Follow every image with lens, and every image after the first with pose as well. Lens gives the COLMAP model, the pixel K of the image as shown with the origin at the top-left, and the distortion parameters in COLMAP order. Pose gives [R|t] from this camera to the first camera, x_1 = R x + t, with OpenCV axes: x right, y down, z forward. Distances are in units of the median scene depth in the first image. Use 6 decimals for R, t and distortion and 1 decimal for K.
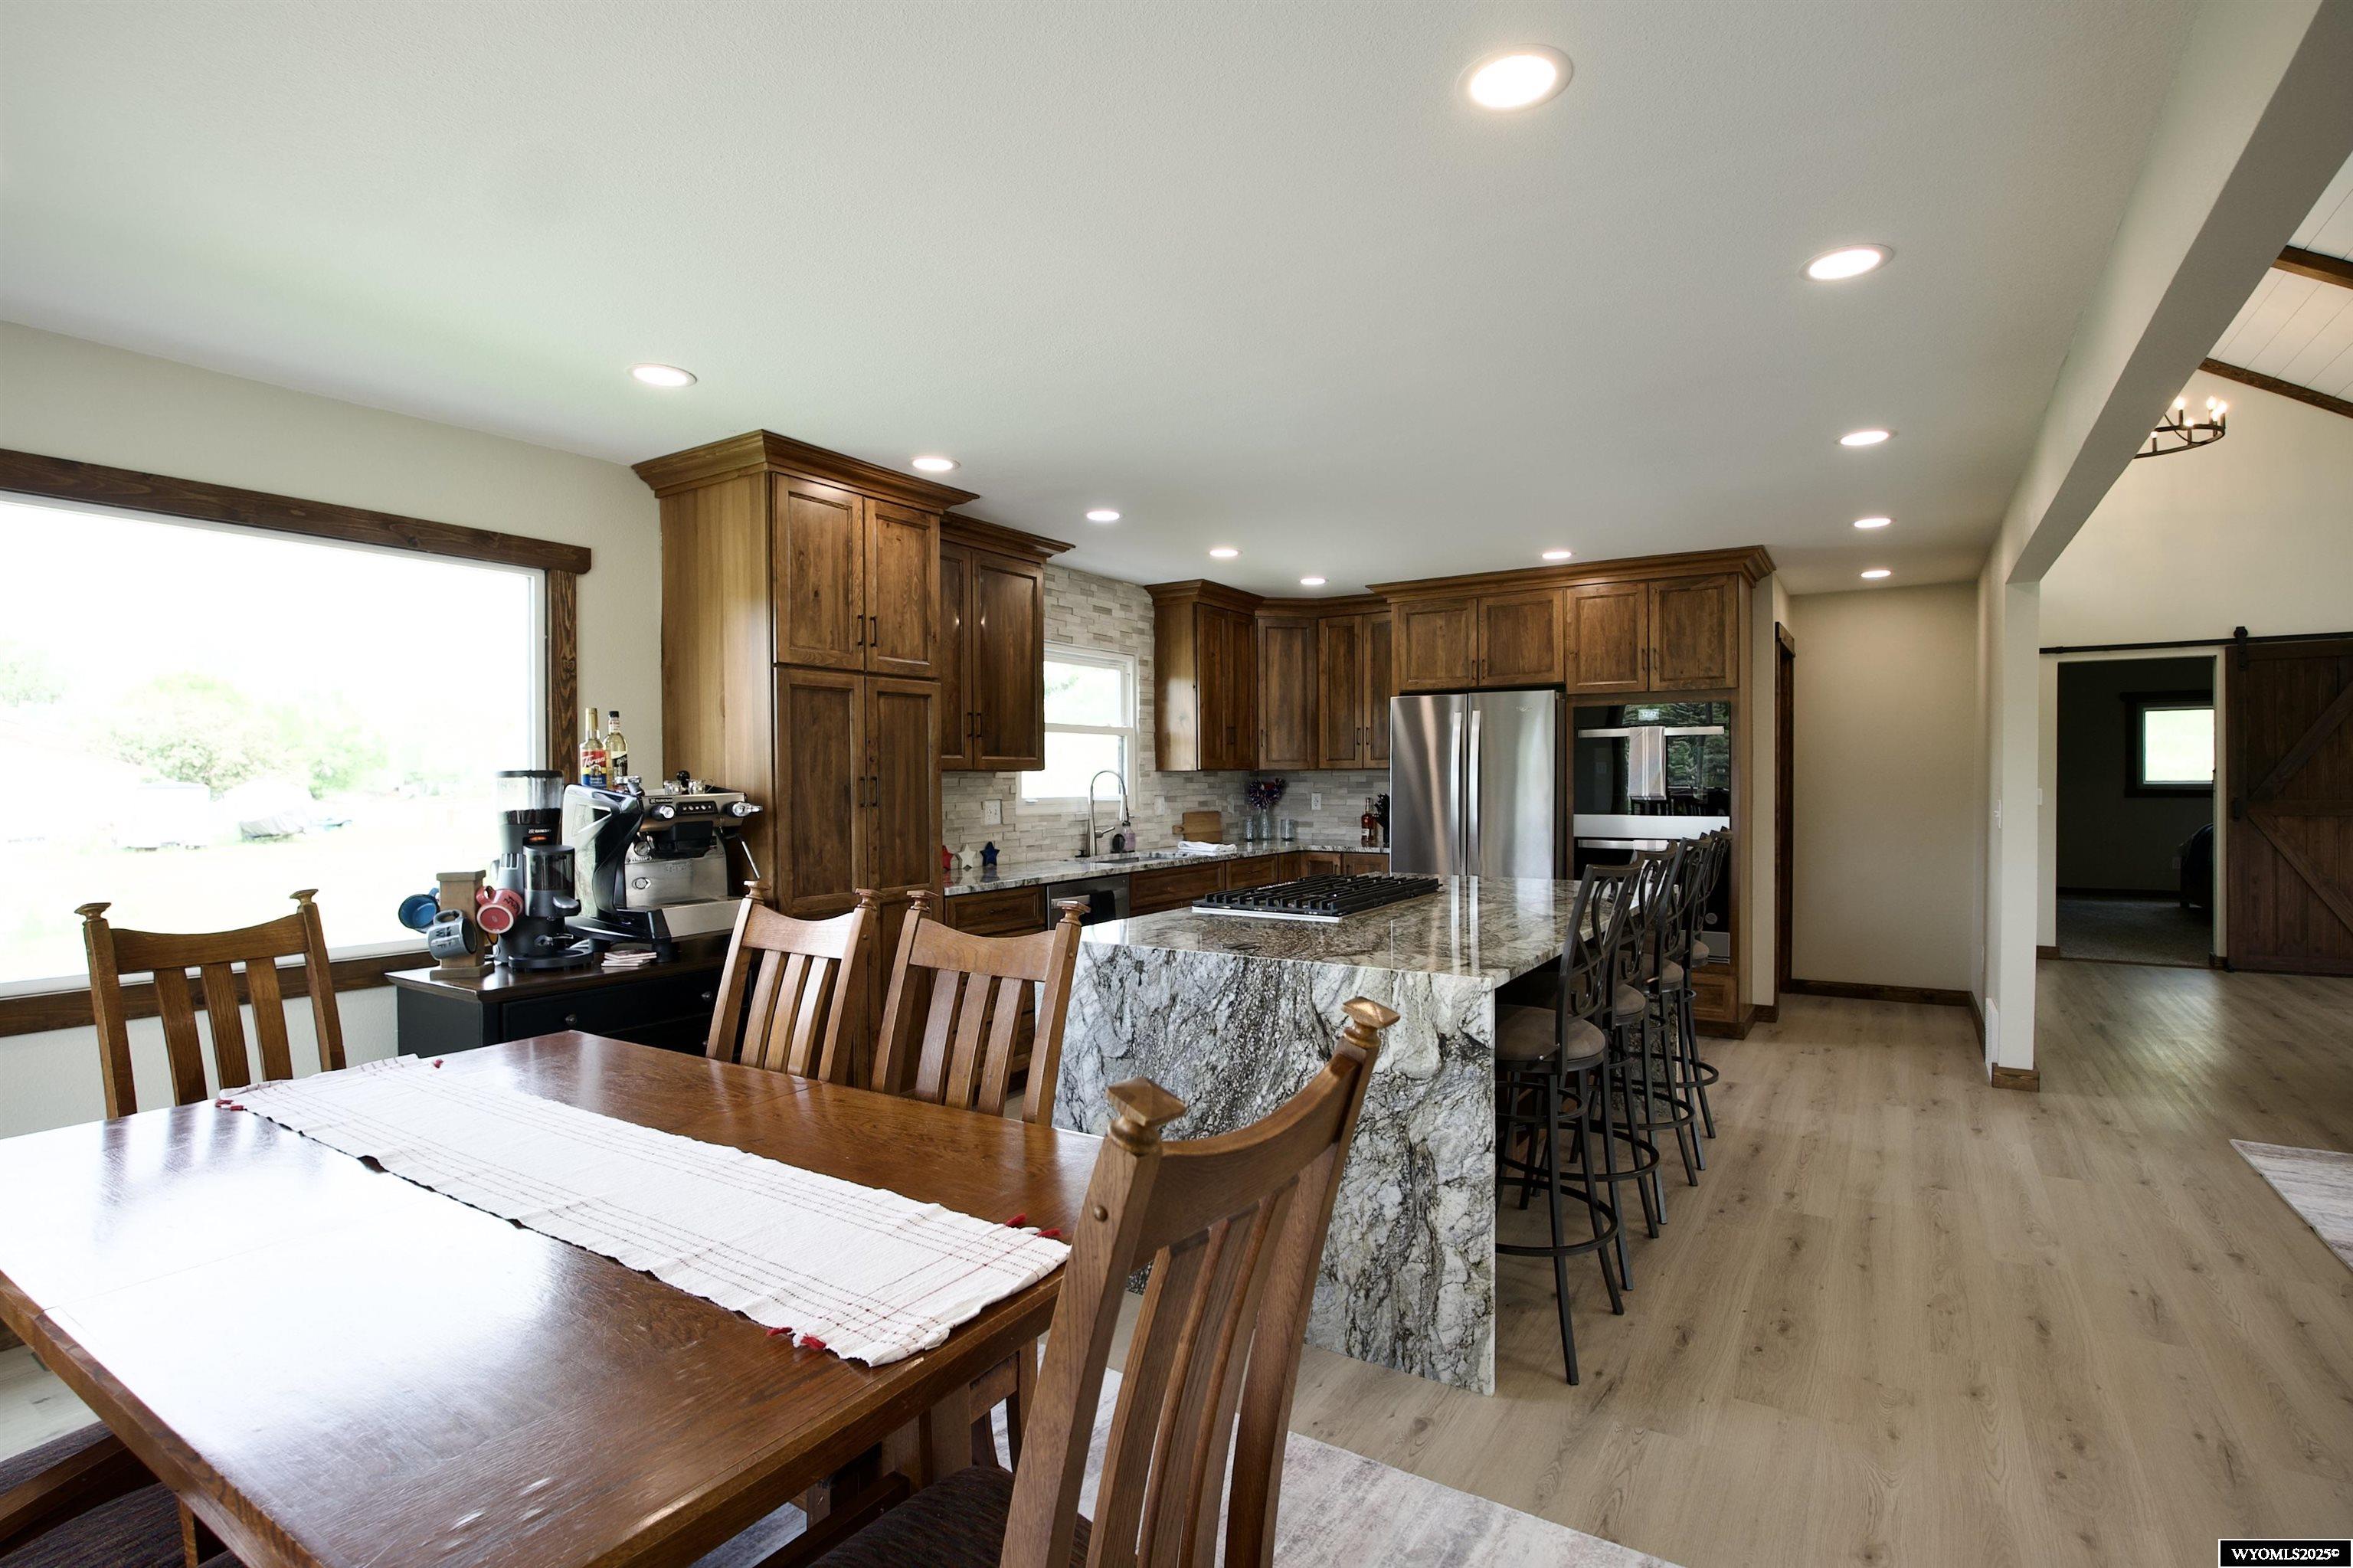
lens RADIAL K [[1116.2, 0, 1175.0], [0, 1116.2, 792.6], [0, 0, 1]] dist [-0.024117, 0.000477]
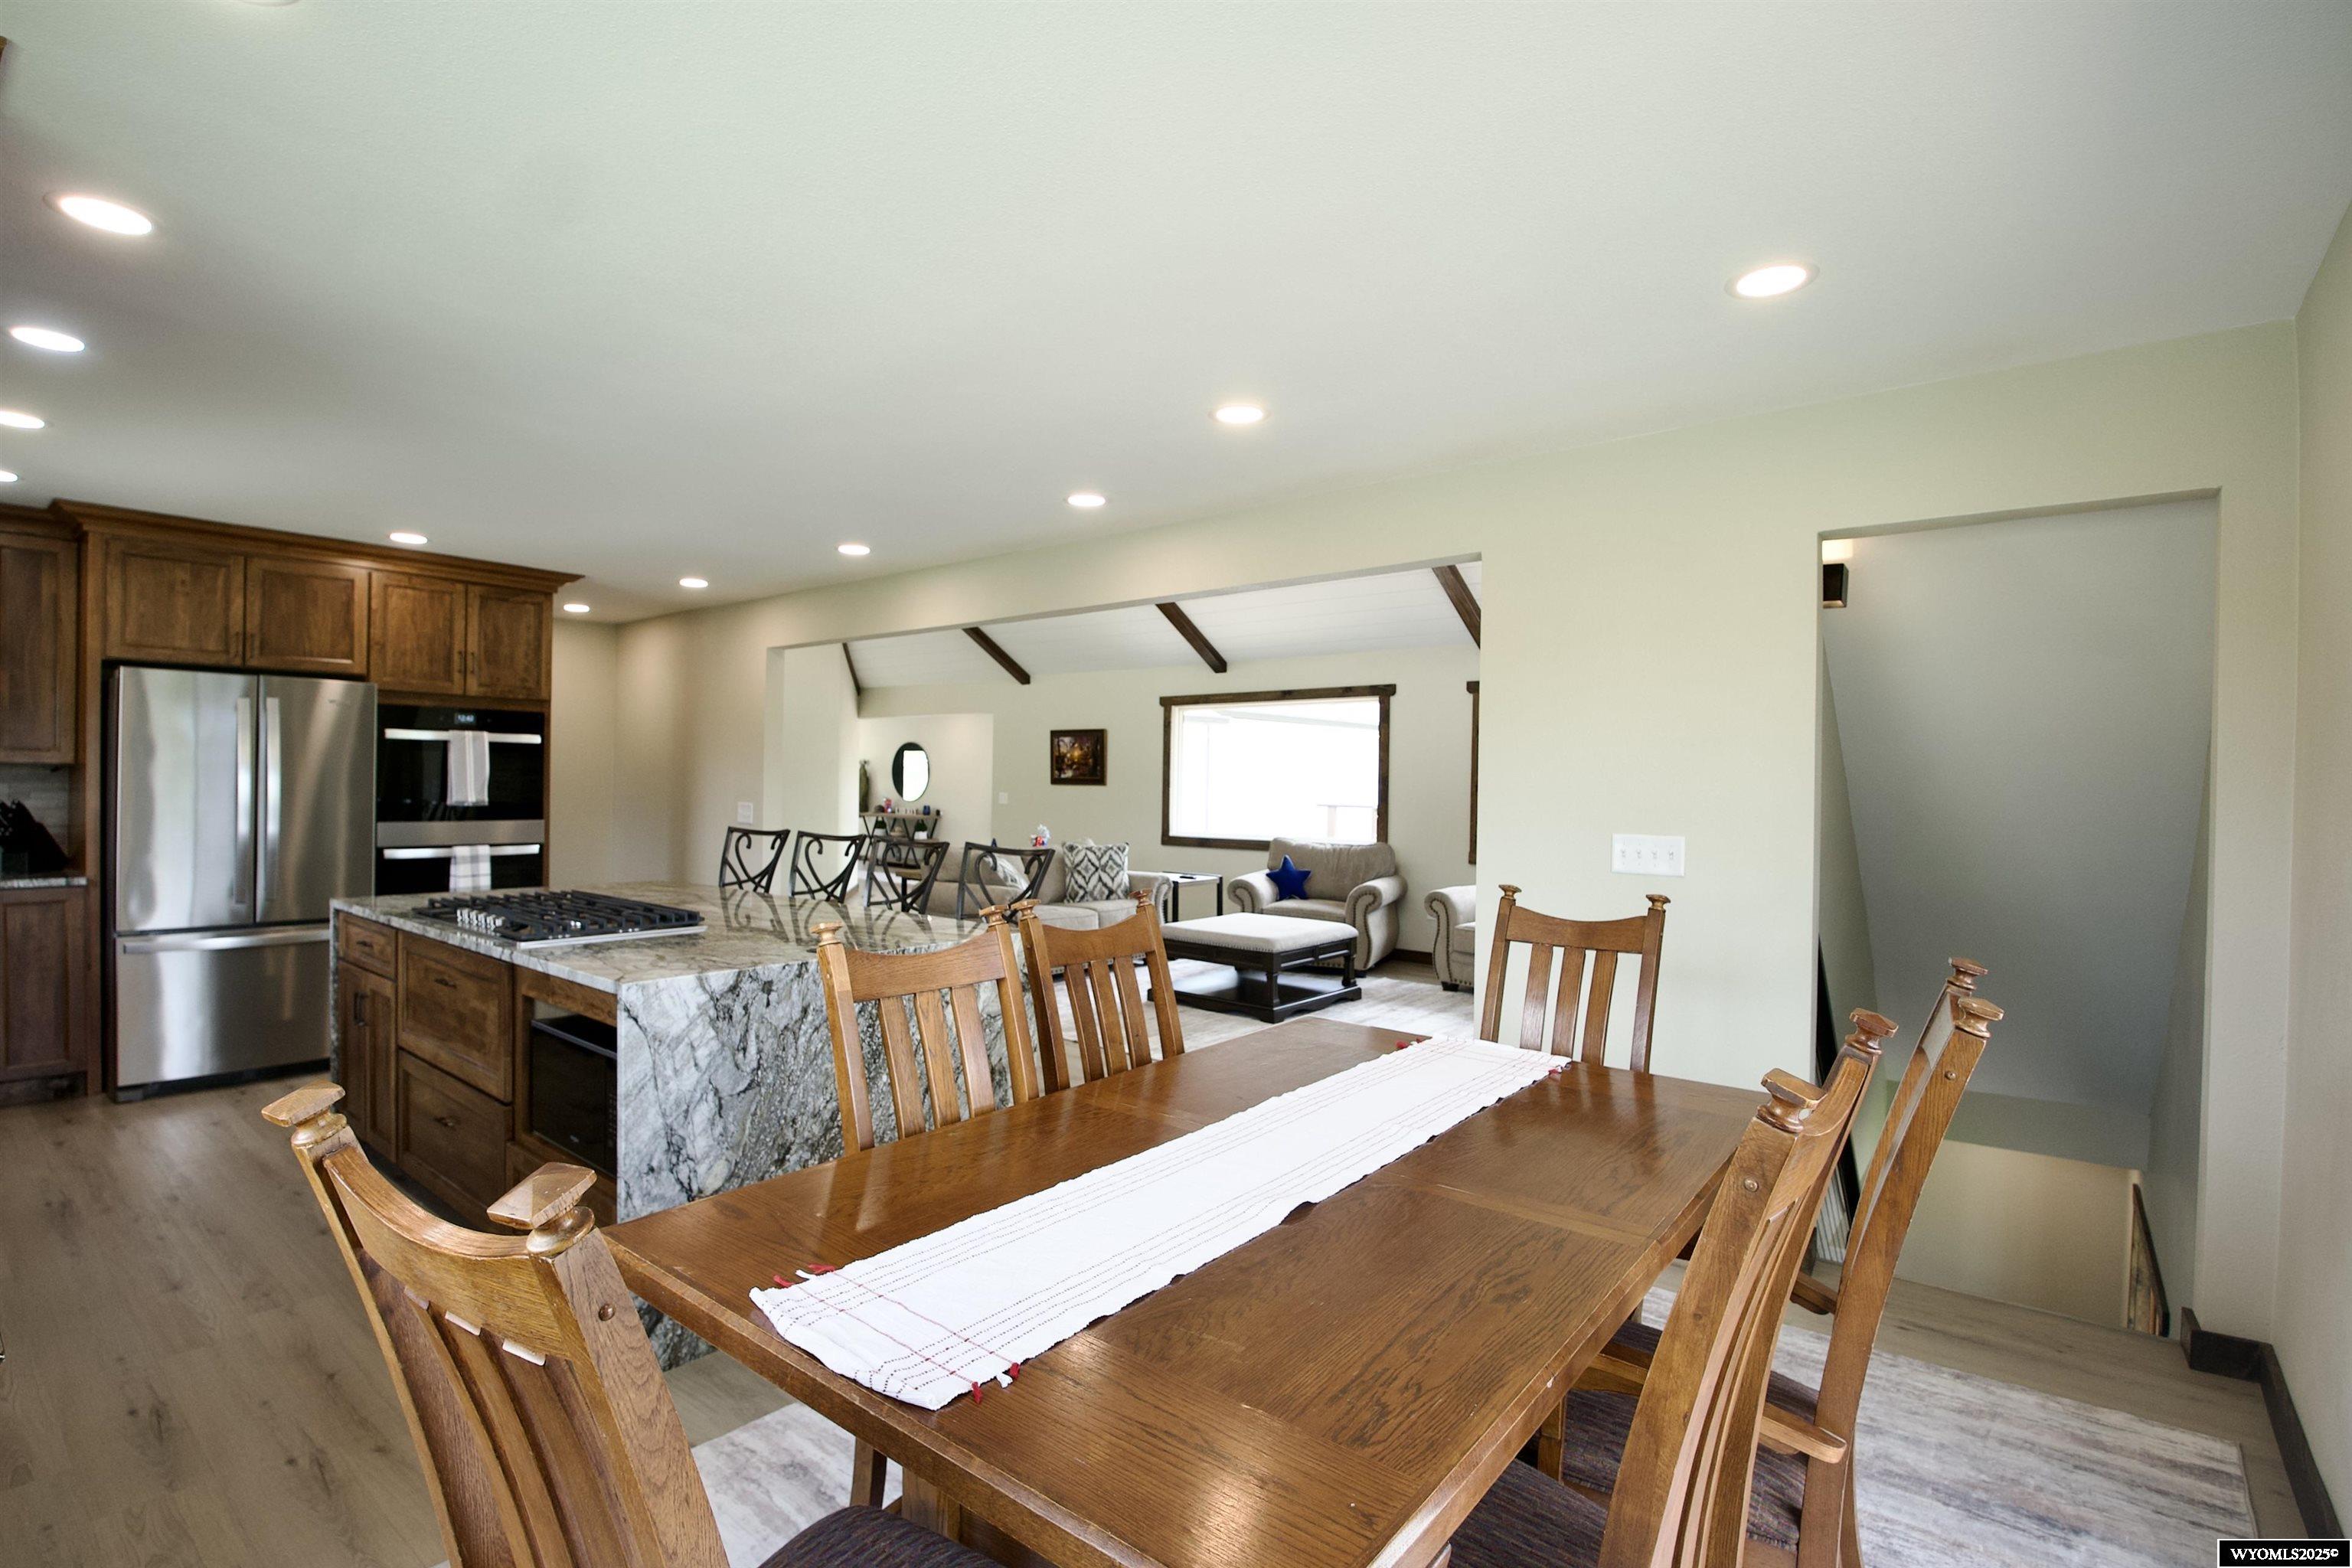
lens RADIAL K [[1083.6, 0, 1172.8], [0, 1083.6, 792.1], [0, 0, 1]] dist [-0.023572, -0.000442]
pose [[0.120431, 0.000712, 0.992721, -0.660197], [-0.001136, 0.999999, -0.000579, -0.008022], [-0.992721, -0.001058, 0.120431, 0.395948]]
